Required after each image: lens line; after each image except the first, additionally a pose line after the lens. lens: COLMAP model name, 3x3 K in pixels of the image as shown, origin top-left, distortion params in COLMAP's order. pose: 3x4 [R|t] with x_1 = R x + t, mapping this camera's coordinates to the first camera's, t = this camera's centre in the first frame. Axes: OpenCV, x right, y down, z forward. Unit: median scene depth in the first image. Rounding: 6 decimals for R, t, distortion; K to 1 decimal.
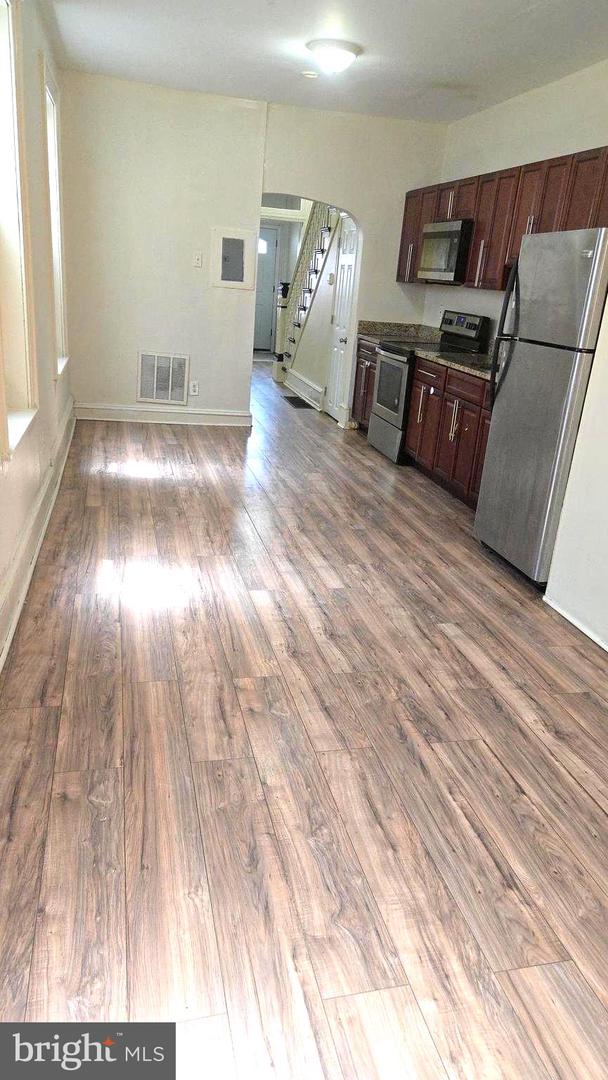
lens RADIAL K [[758.9, 0, 283.7], [0, 758.9, 562.6], [0, 0, 1]] dist [0.062244, -0.008012]
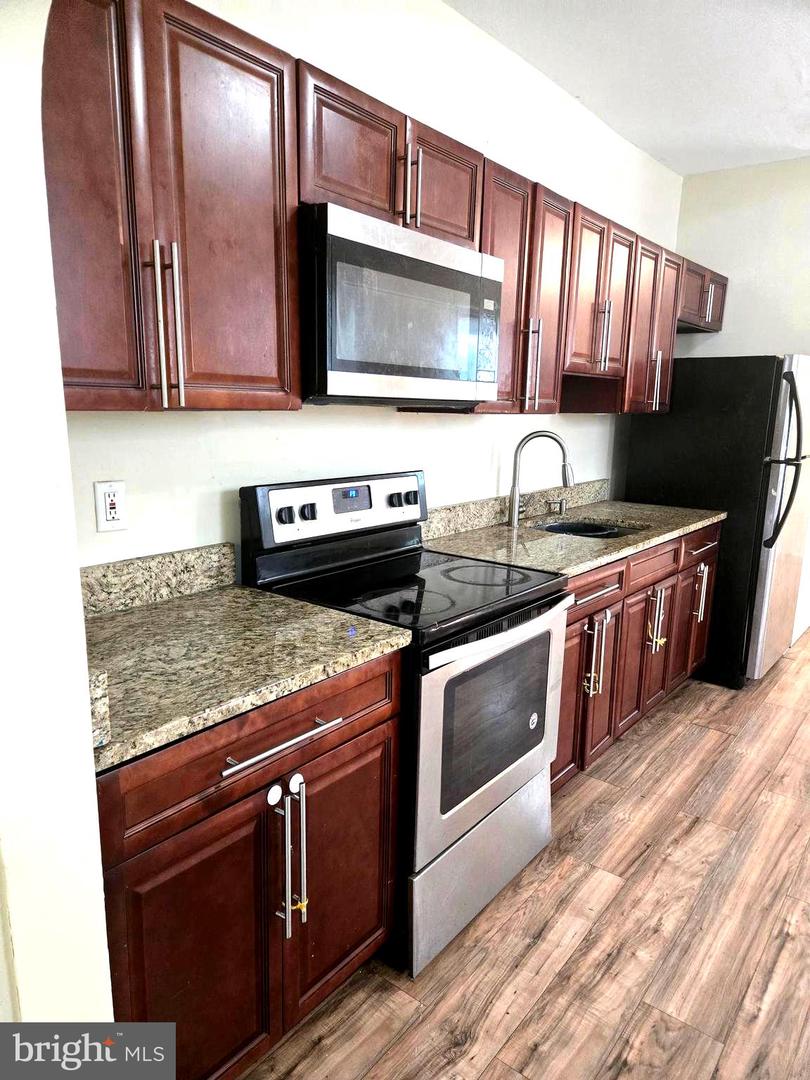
lens RADIAL K [[718.3, 0, 398.1], [0, 718.3, 550.8], [0, 0, 1]] dist [0.063604, -0.055021]
pose [[-0.638010, -0.241535, 0.731166, -0.056267], [0.208230, 0.860037, 0.465807, -0.585150], [-0.741339, 0.449440, -0.498418, 1.517082]]
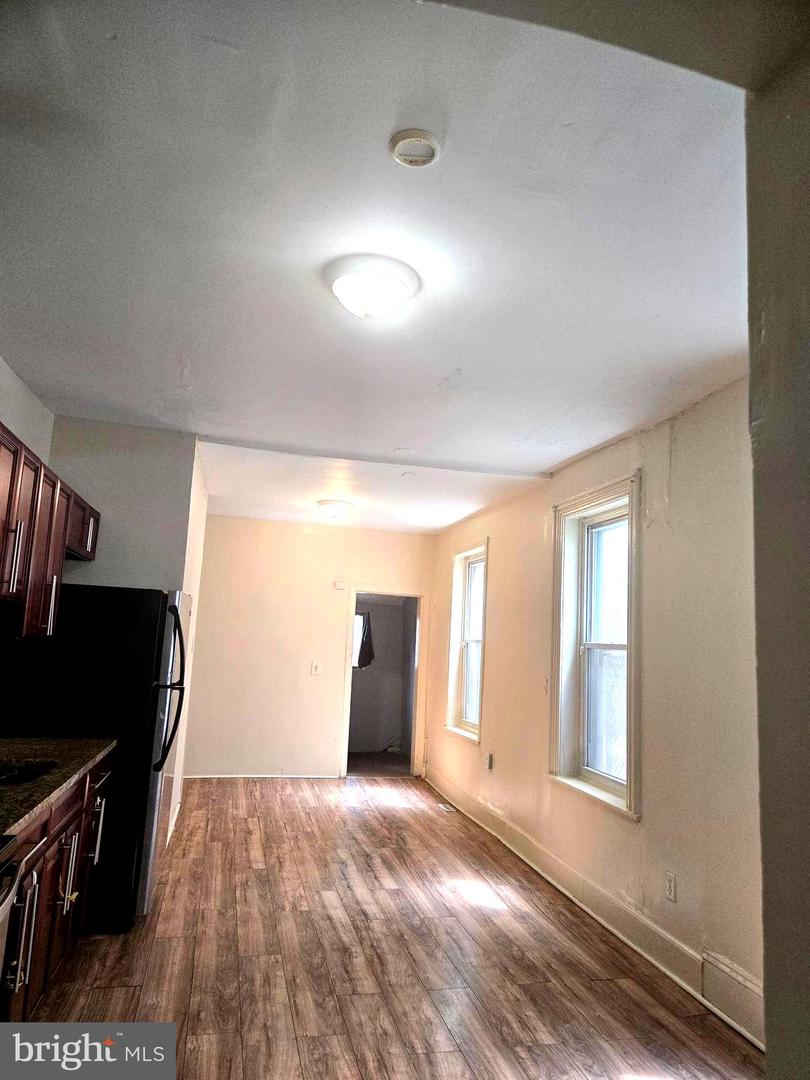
lens RADIAL K [[718.3, 0, 413.5], [0, 718.3, 550.6], [0, 0, 1]] dist [0.063604, -0.055021]
pose [[-0.990497, -0.135370, -0.024306, 0.028588], [-0.137347, 0.964364, 0.226137, -0.595929], [-0.007172, 0.227327, -0.973792, 1.553281]]
